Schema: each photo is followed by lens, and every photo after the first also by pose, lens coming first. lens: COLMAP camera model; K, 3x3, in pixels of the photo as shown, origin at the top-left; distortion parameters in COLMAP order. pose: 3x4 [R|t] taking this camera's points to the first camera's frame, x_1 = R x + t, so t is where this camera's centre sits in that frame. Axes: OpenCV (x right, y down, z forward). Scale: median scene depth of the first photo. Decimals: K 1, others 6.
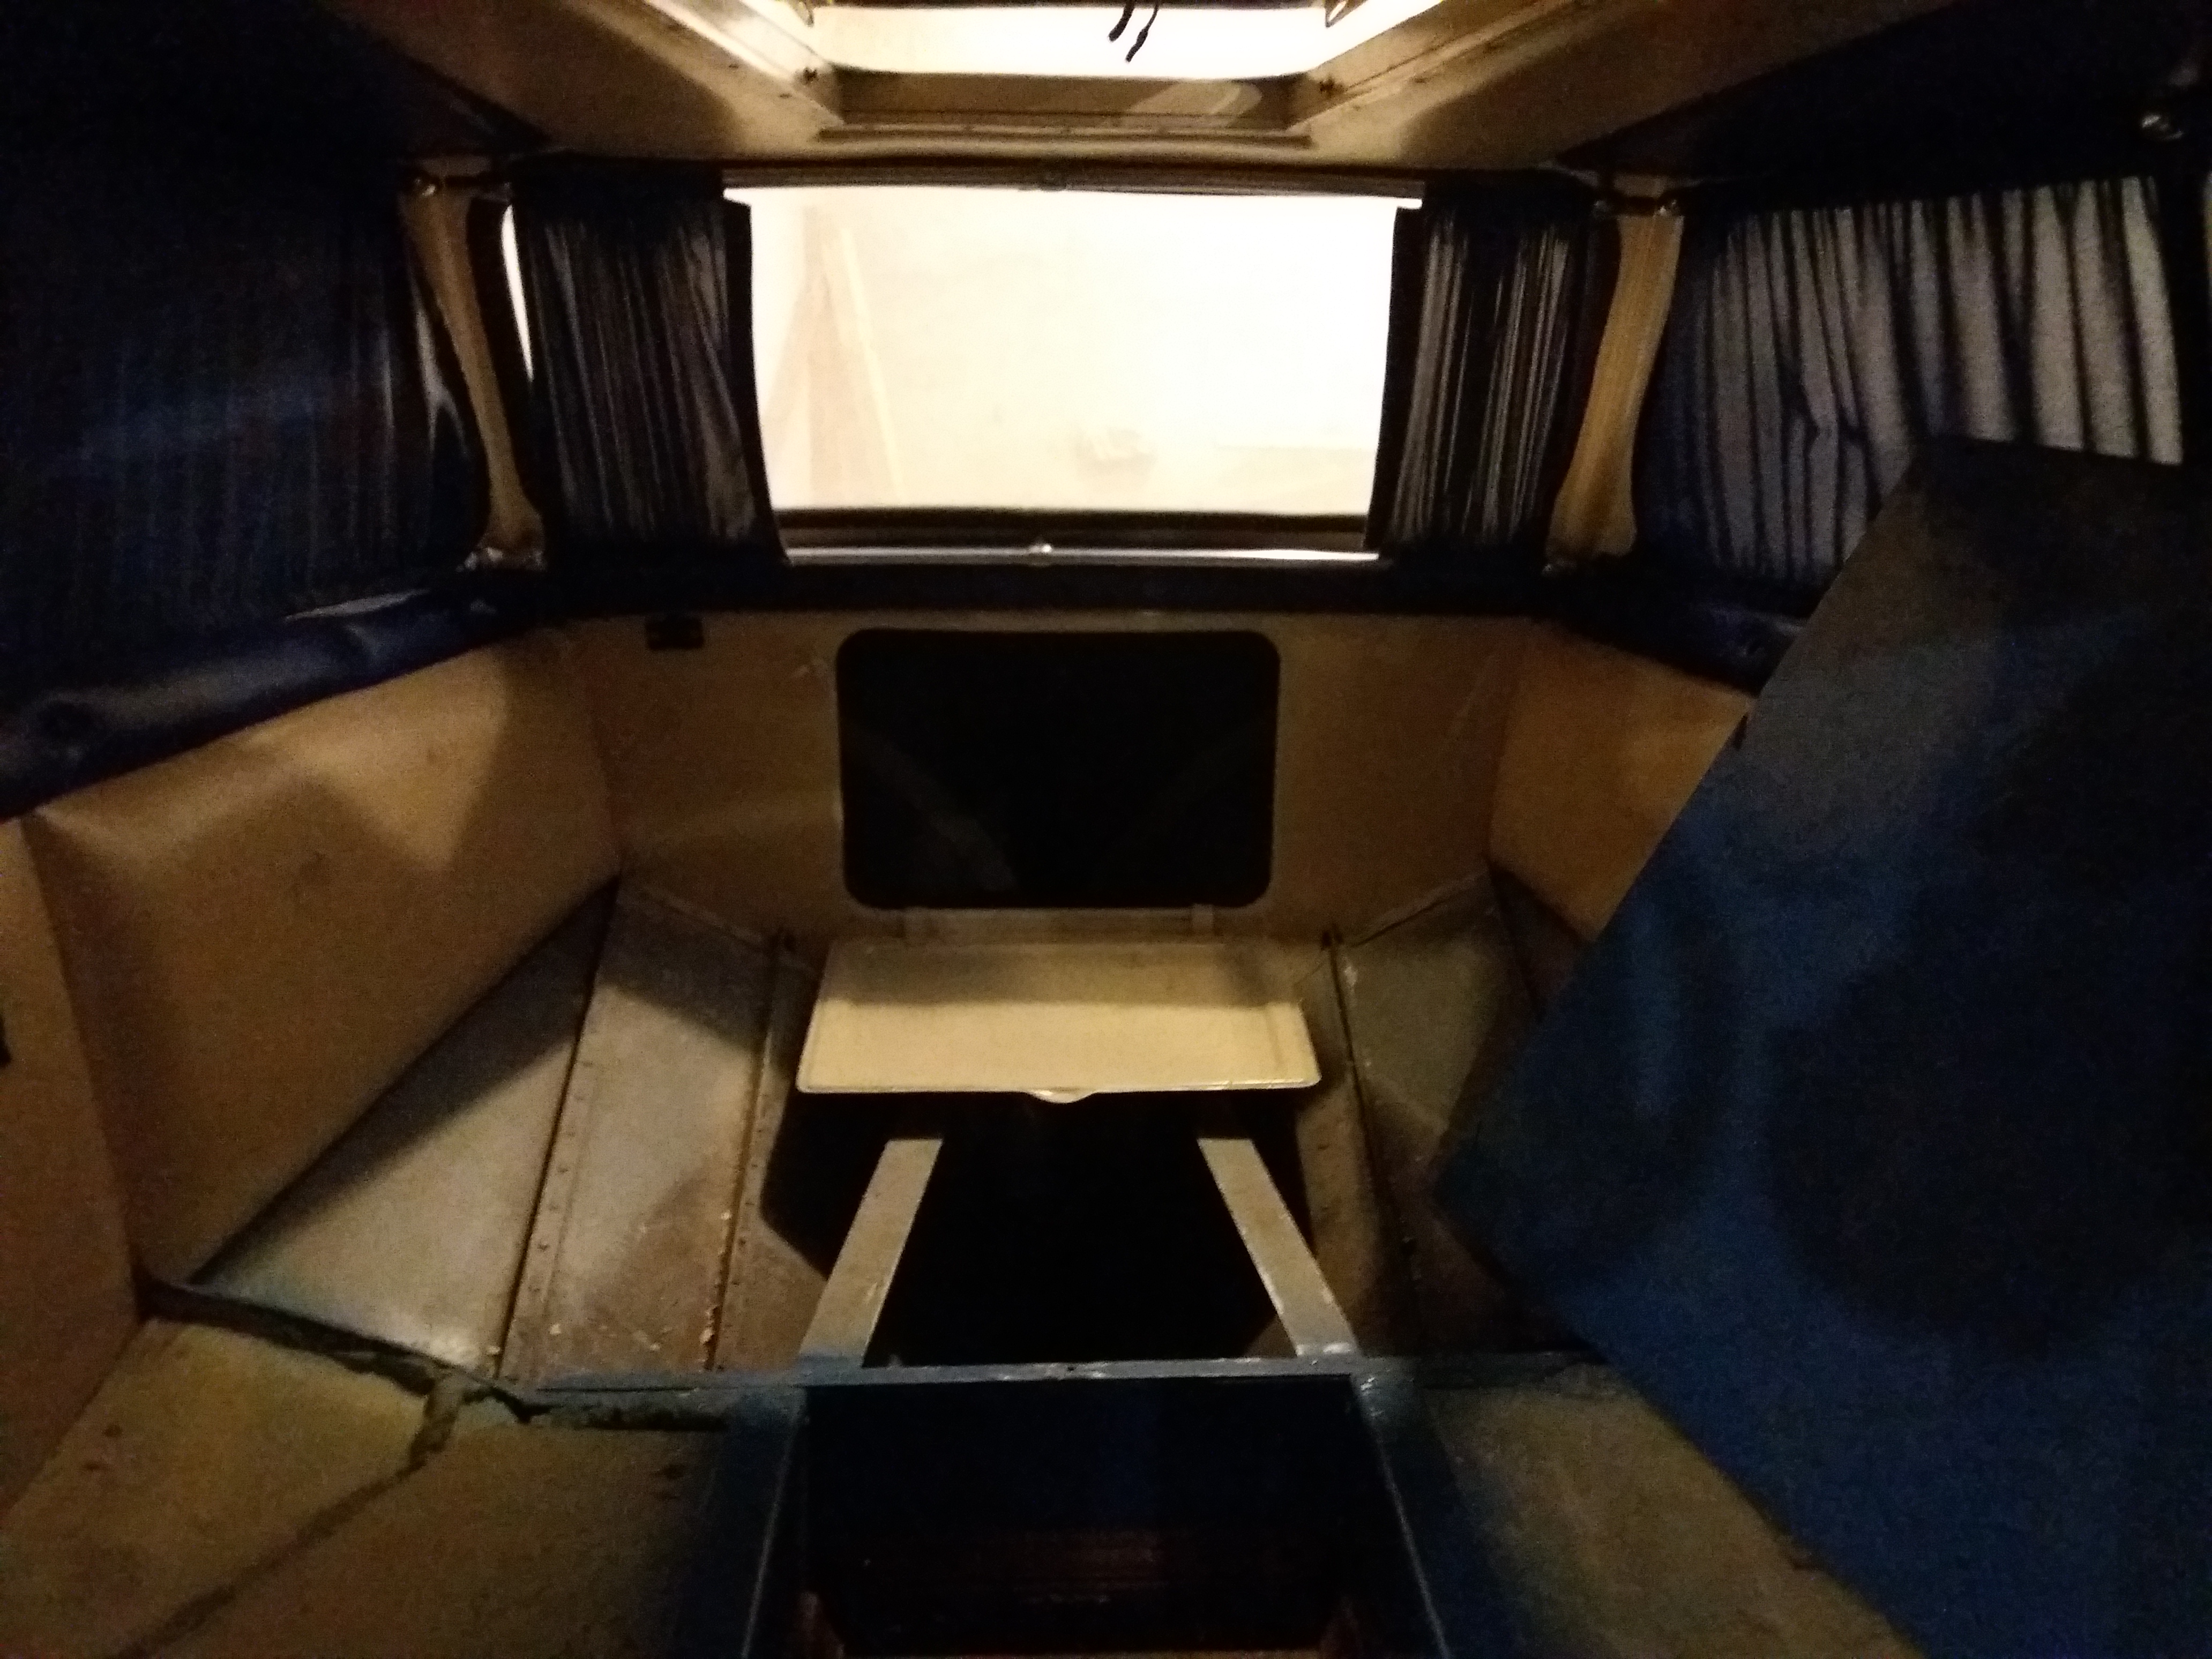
lens RADIAL K [[1756.9, 0, 1106.0], [0, 1756.9, 829.5], [0, 0, 1]] dist [0.051900, -0.057495]
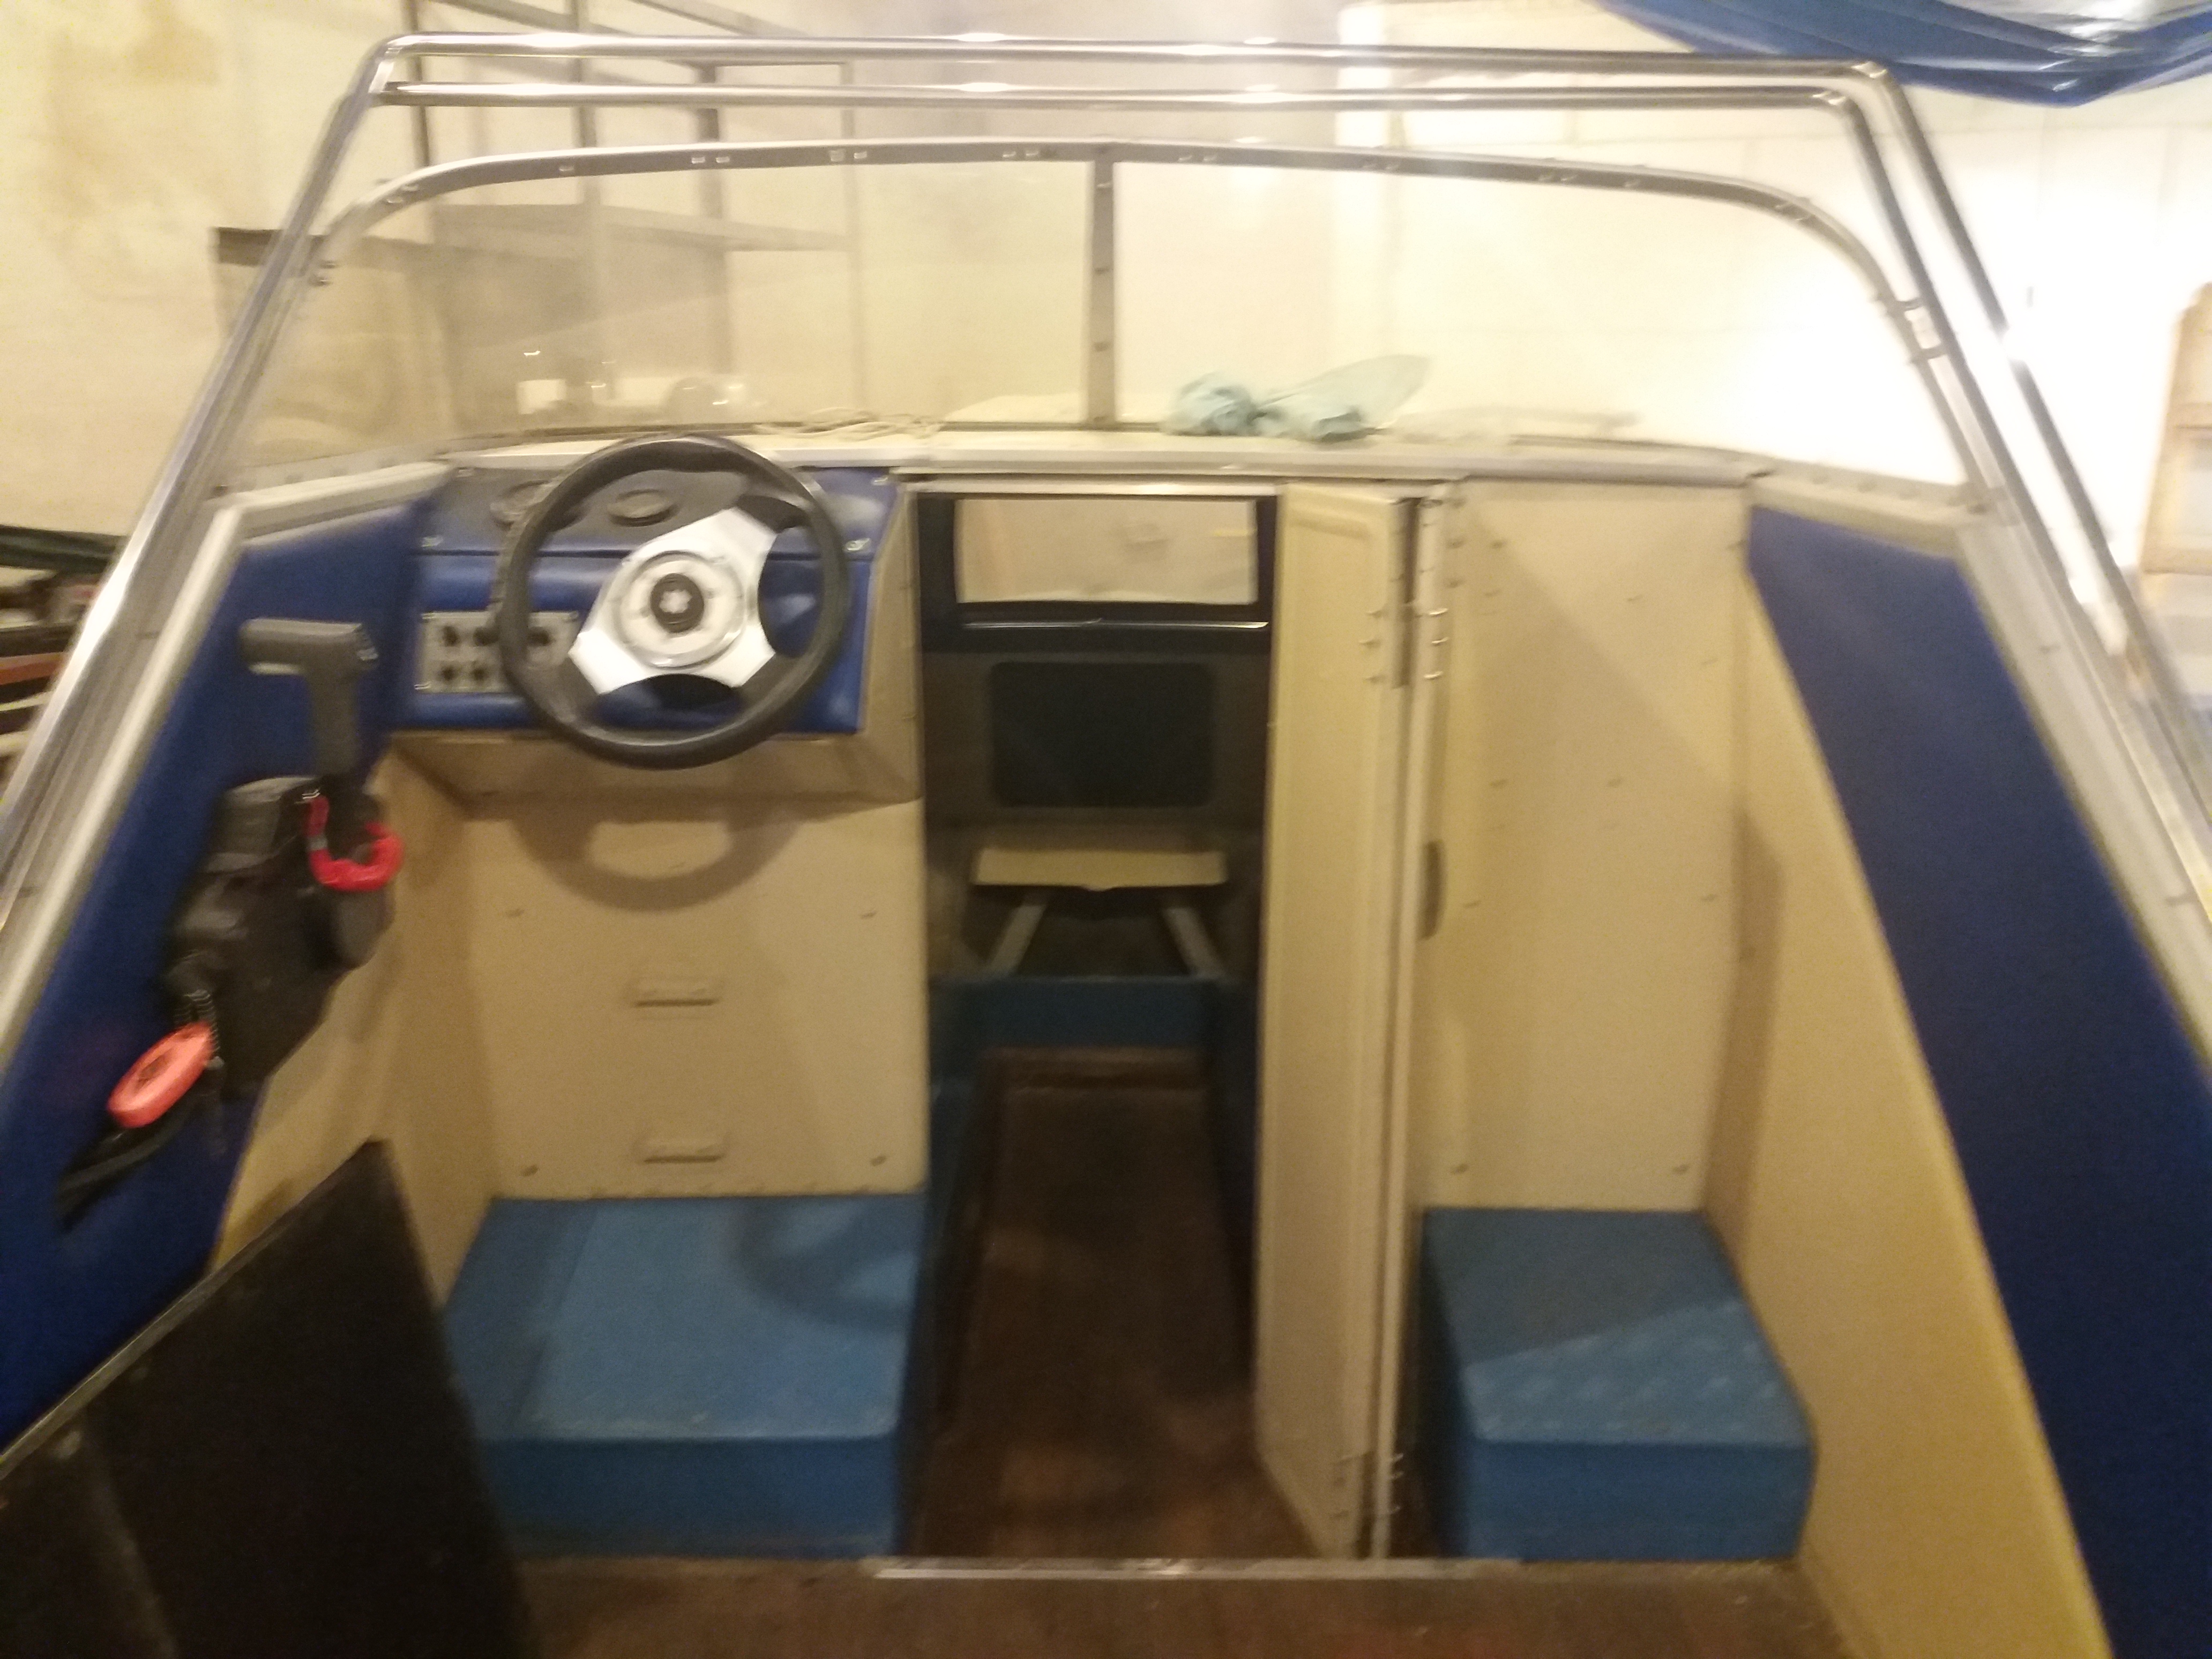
lens RADIAL K [[1756.9, 0, 1106.0], [0, 1756.9, 829.5], [0, 0, 1]] dist [0.051900, -0.057495]
pose [[0.999550, 0.002704, -0.029860, 0.044935], [-0.003613, 0.999531, -0.030417, 0.148950], [0.029763, 0.030511, 0.999091, -1.070669]]
